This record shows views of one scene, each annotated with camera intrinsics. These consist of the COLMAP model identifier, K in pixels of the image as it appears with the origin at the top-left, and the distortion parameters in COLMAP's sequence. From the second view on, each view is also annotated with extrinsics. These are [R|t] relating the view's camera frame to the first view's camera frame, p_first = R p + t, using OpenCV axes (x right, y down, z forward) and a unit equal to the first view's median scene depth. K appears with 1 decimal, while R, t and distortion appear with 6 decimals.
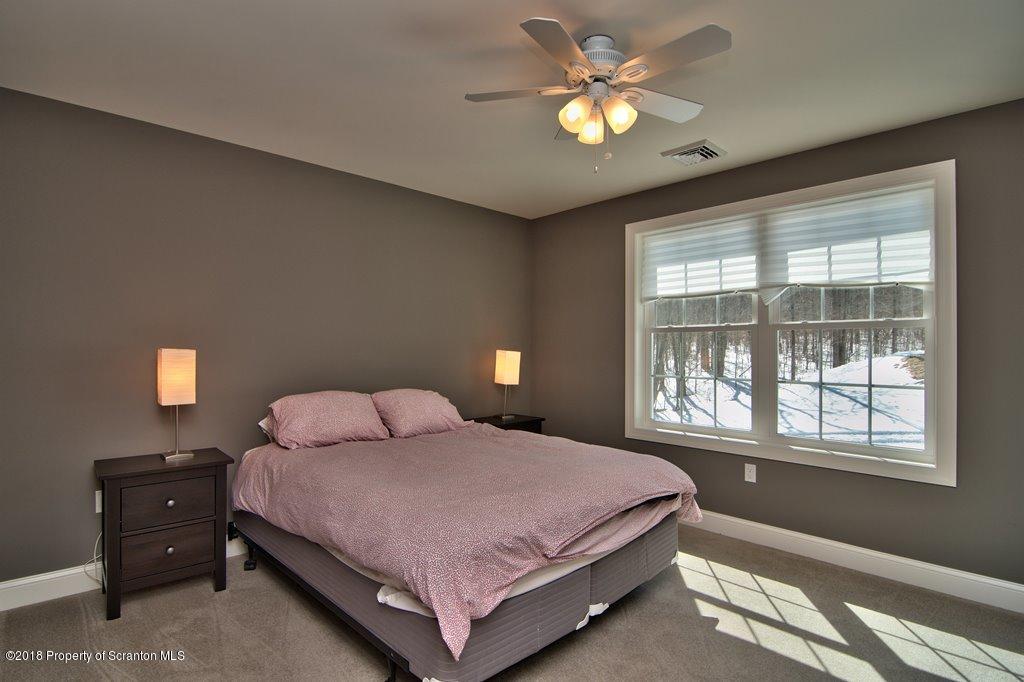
lens RADIAL K [[514.4, 0, 535.8], [0, 514.4, 344.0], [0, 0, 1]] dist [-0.046155, 0.000206]
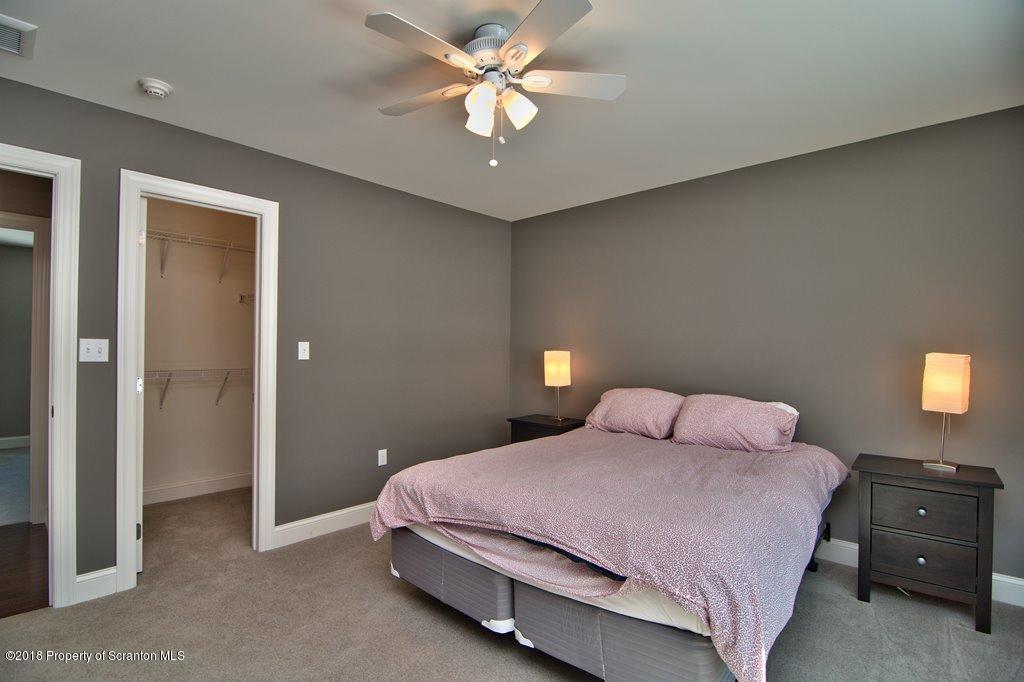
lens RADIAL K [[487.3, 0, 509.7], [0, 487.3, 345.8], [0, 0, 1]] dist [-0.002675, -0.014028]
pose [[0.049928, -0.011204, -0.998690, 0.989993], [0.006144, 0.999922, -0.010910, 0.011323], [0.998734, -0.005592, 0.049993, 0.934350]]
